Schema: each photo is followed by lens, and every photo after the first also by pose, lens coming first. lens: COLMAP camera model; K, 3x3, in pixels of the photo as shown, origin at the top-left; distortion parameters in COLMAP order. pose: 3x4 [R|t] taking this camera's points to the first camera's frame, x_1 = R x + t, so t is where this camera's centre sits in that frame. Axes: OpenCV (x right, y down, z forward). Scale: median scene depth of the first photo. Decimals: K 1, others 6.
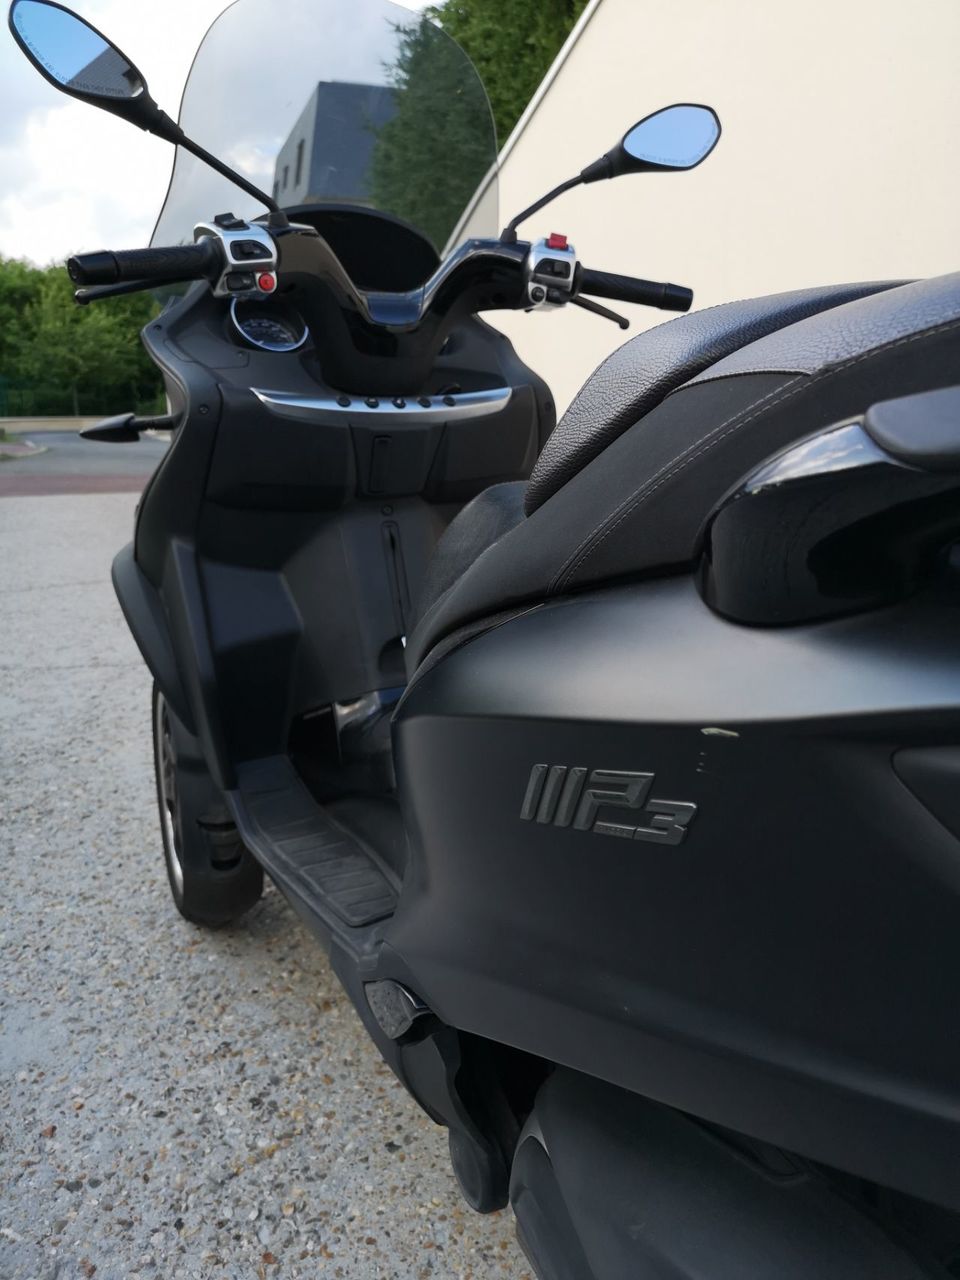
lens RADIAL K [[993.8, 0, 485.3], [0, 993.8, 642.0], [0, 0, 1]] dist [0.050425, -0.038972]
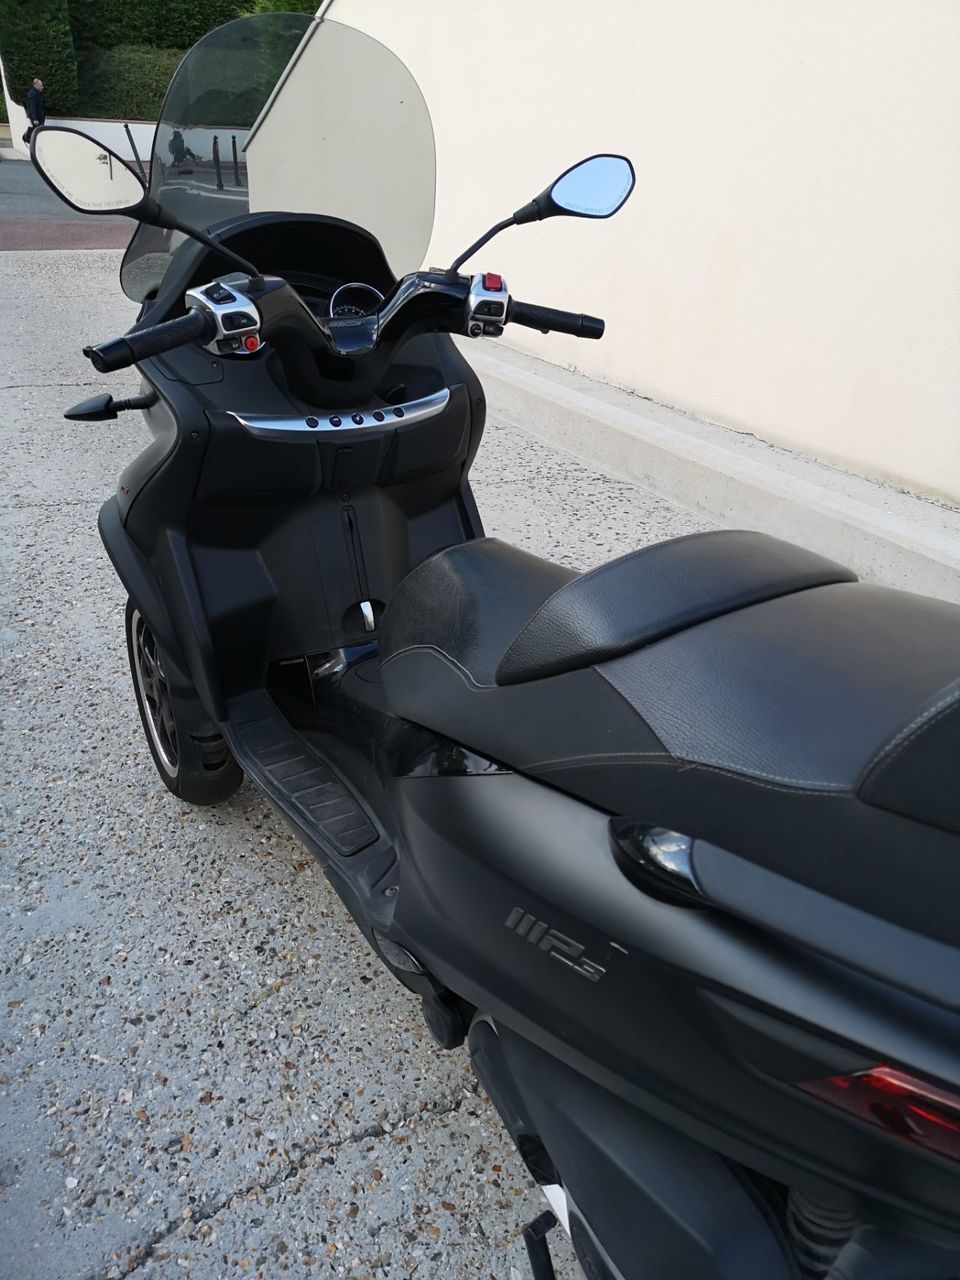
lens RADIAL K [[993.8, 0, 482.3], [0, 993.8, 628.1], [0, 0, 1]] dist [0.050425, -0.038972]
pose [[0.993936, -0.012717, 0.109225, -0.071980], [-0.014456, 0.969560, 0.244428, -0.288862], [-0.109009, -0.244525, 0.963496, -0.216874]]
